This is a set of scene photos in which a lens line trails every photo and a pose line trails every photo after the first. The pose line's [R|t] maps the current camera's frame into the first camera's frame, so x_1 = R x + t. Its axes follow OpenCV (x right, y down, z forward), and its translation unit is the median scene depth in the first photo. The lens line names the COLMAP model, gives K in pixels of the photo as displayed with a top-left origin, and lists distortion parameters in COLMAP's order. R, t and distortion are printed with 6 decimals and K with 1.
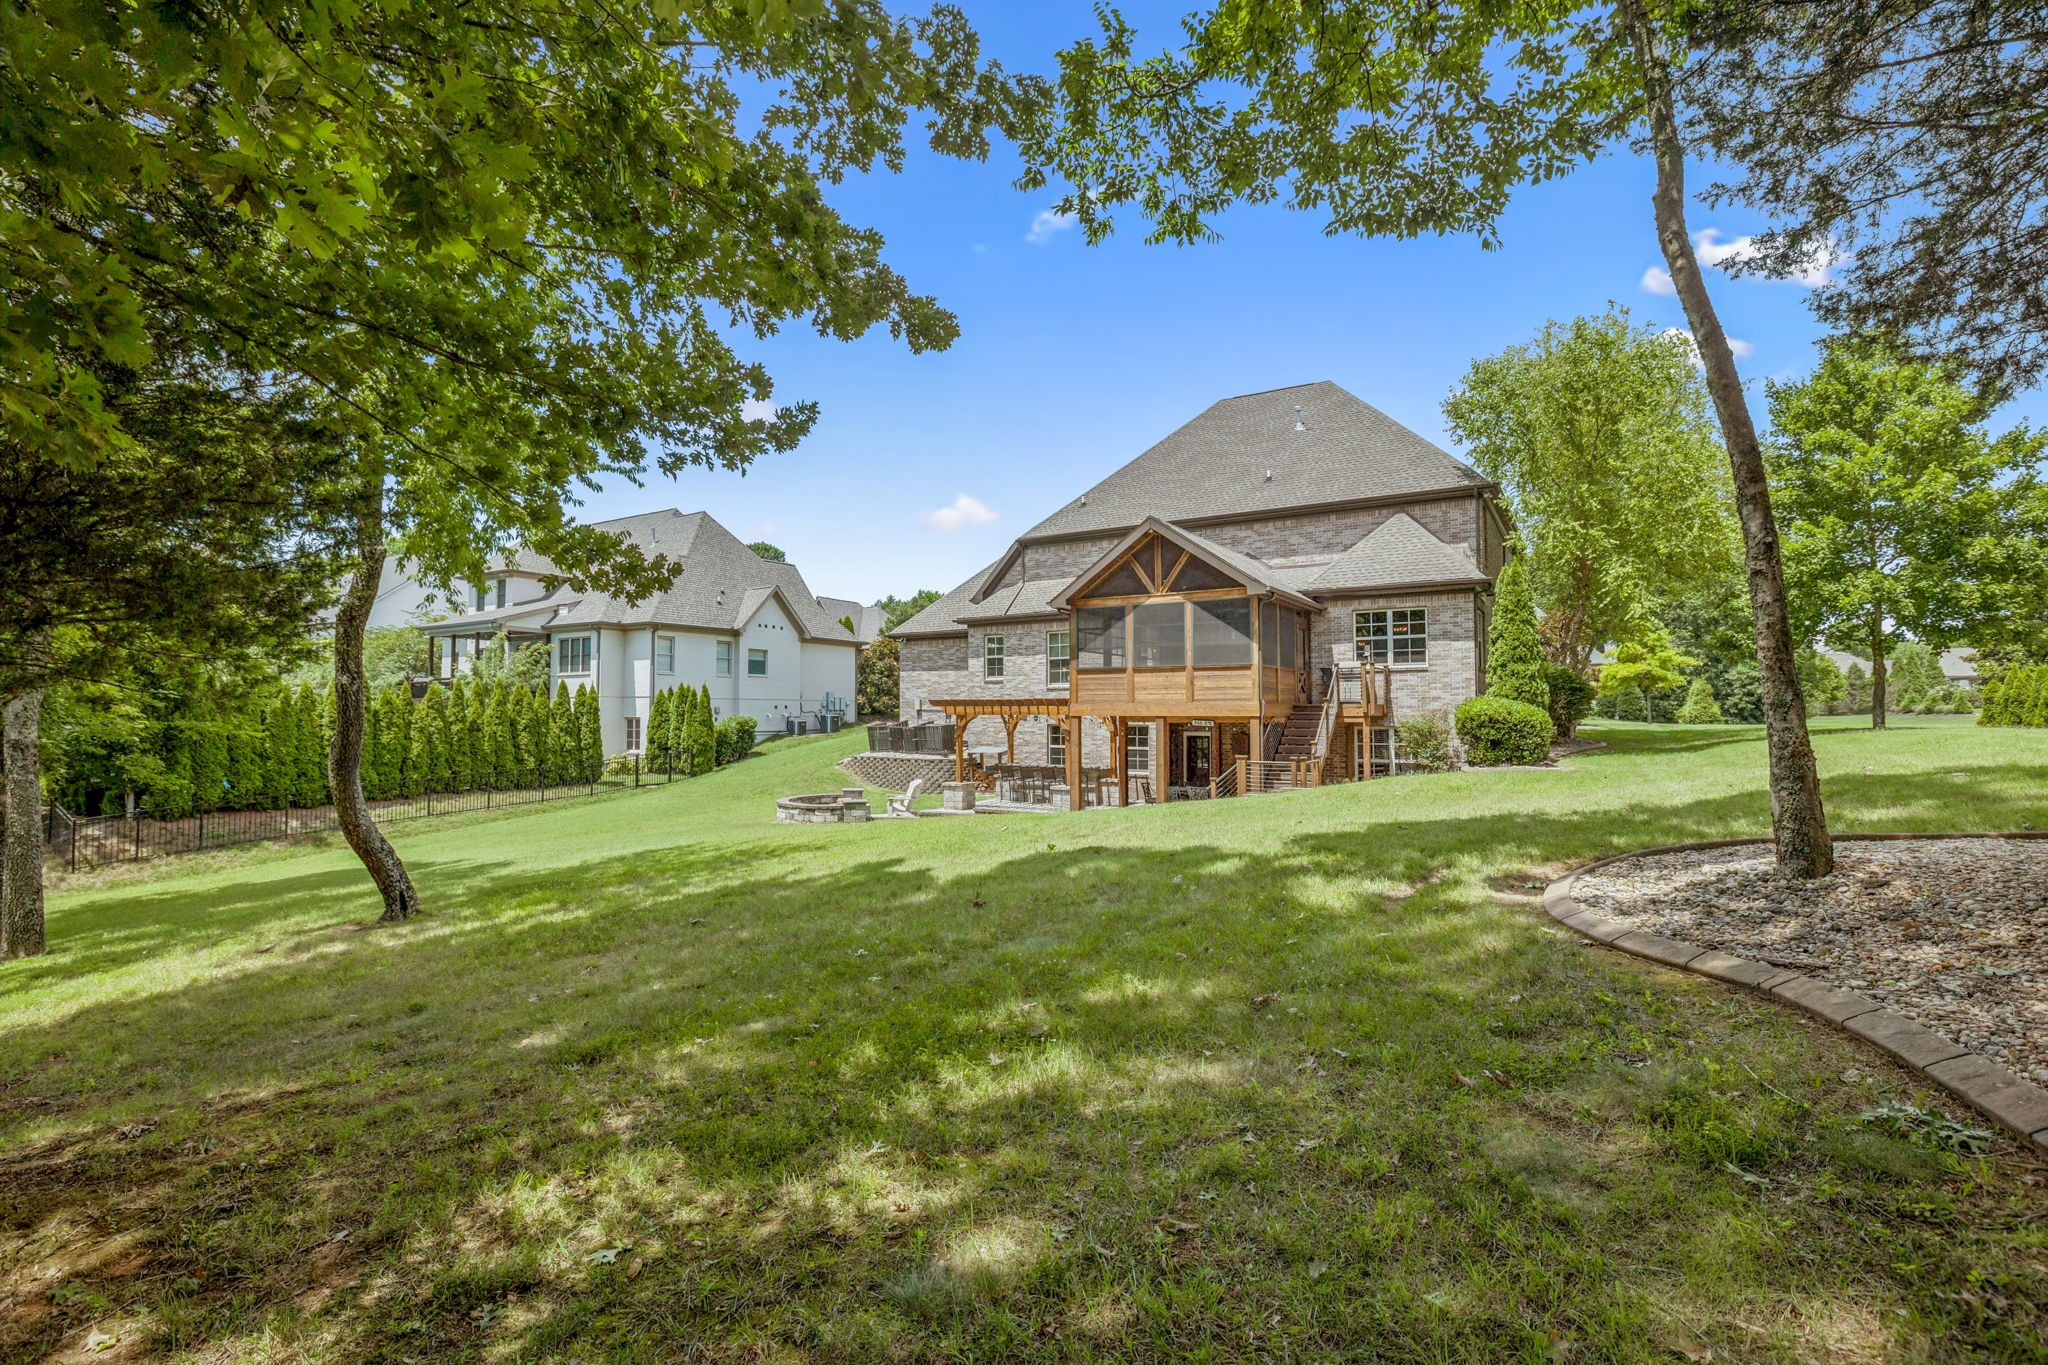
lens RADIAL K [[979.7, 0, 1035.1], [0, 979.7, 682.1], [0, 0, 1]] dist [-0.019309, -0.000689]
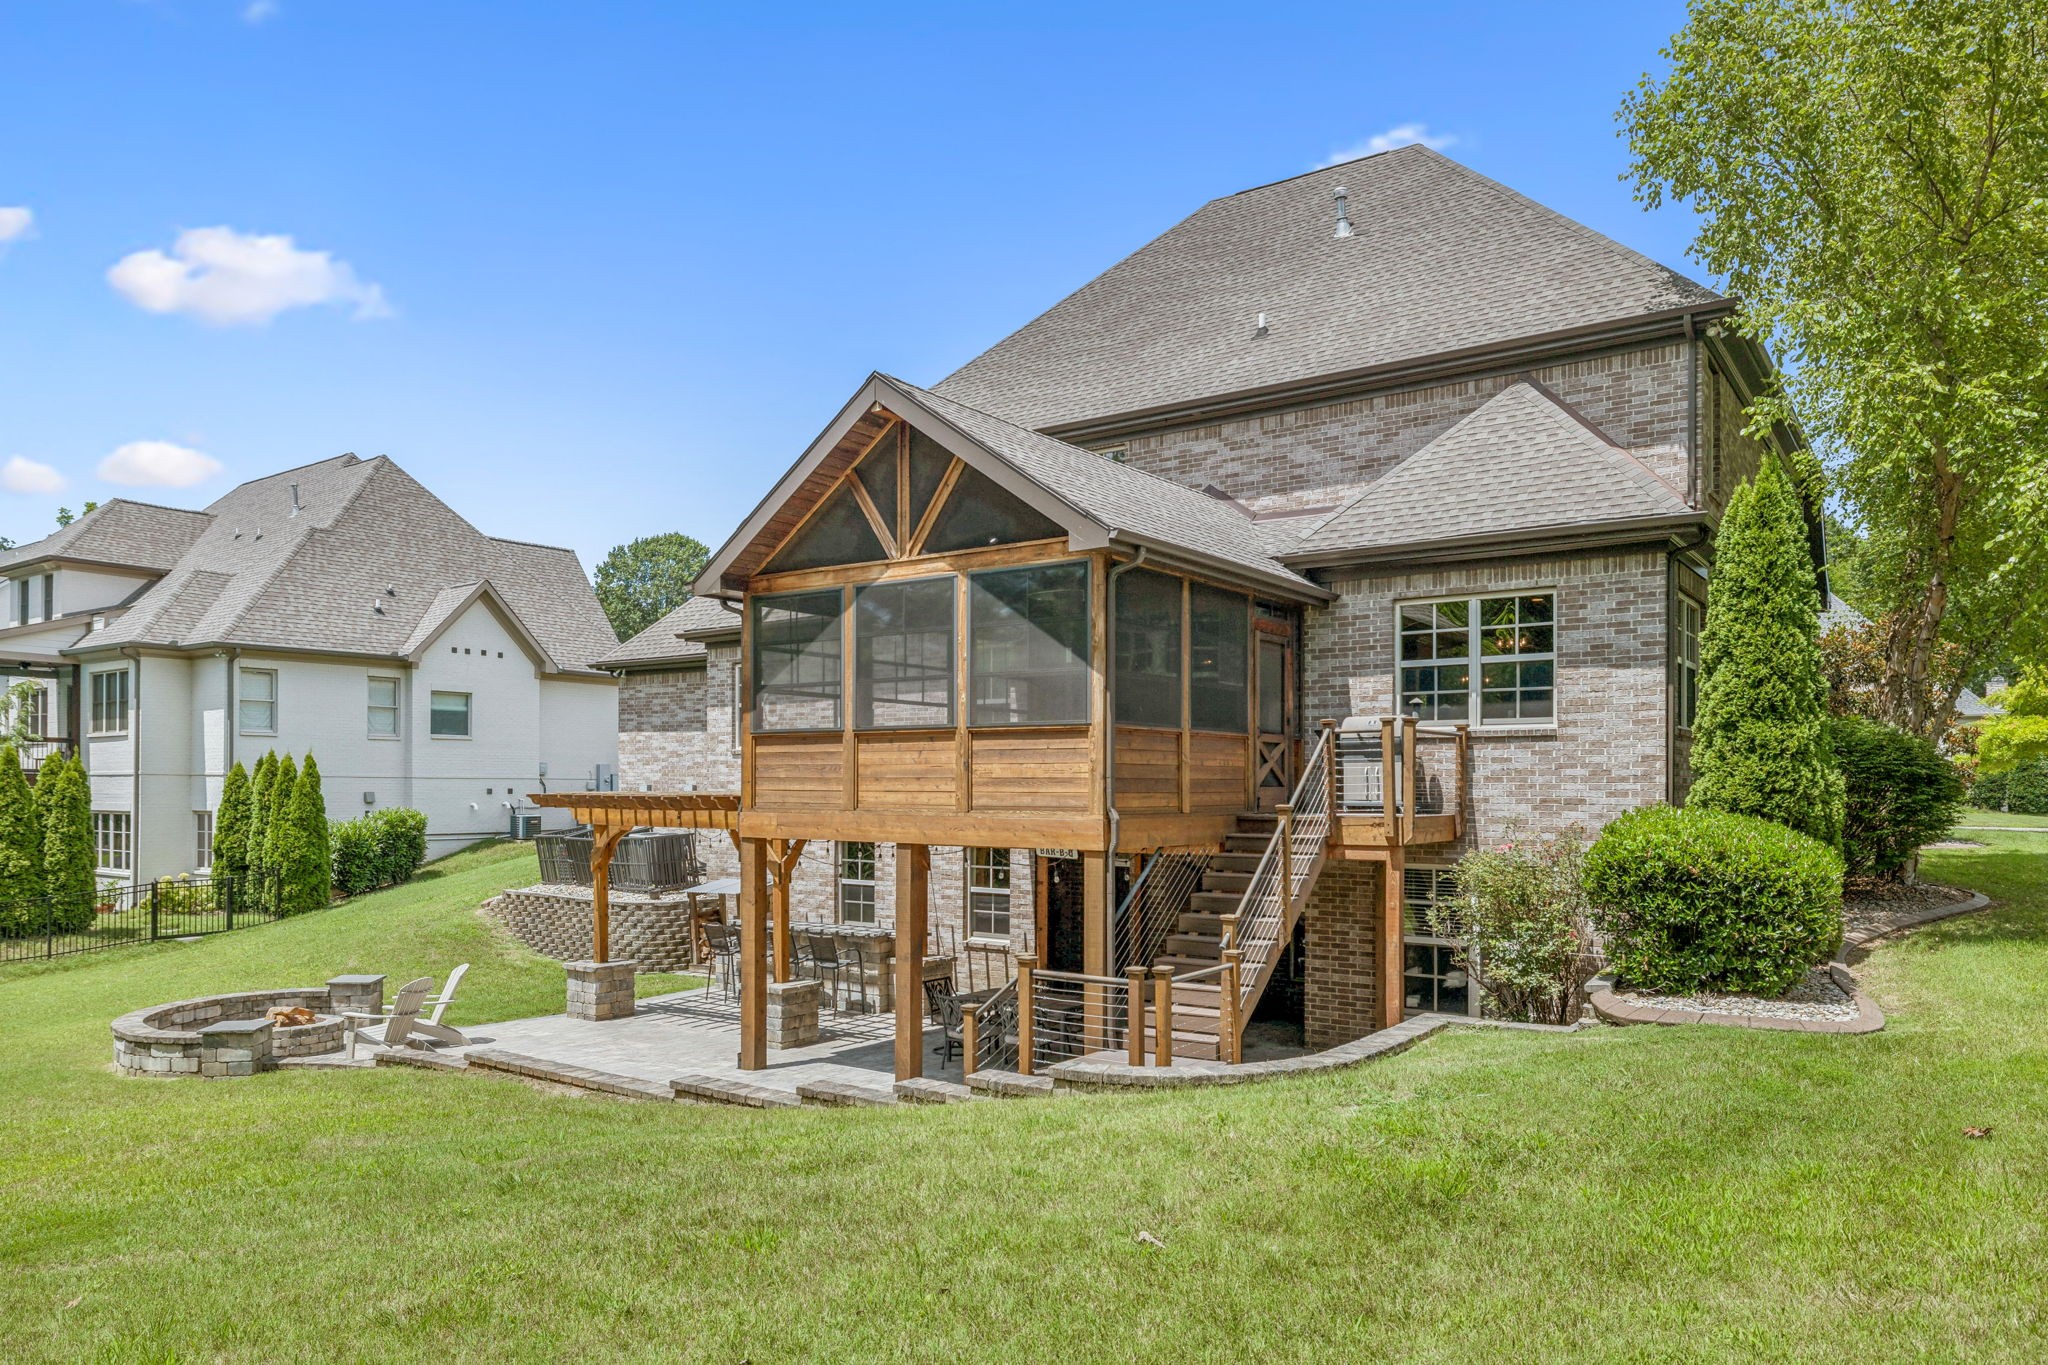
lens RADIAL K [[1353.9, 0, 1066.5], [0, 1353.9, 790.0], [0, 0, 1]] dist [-0.003492, -0.000165]
pose [[0.997877, 0.003986, -0.065005, 0.221390], [-0.001508, 0.999272, 0.038121, -0.010716], [0.065110, -0.037942, 0.997157, 0.384562]]
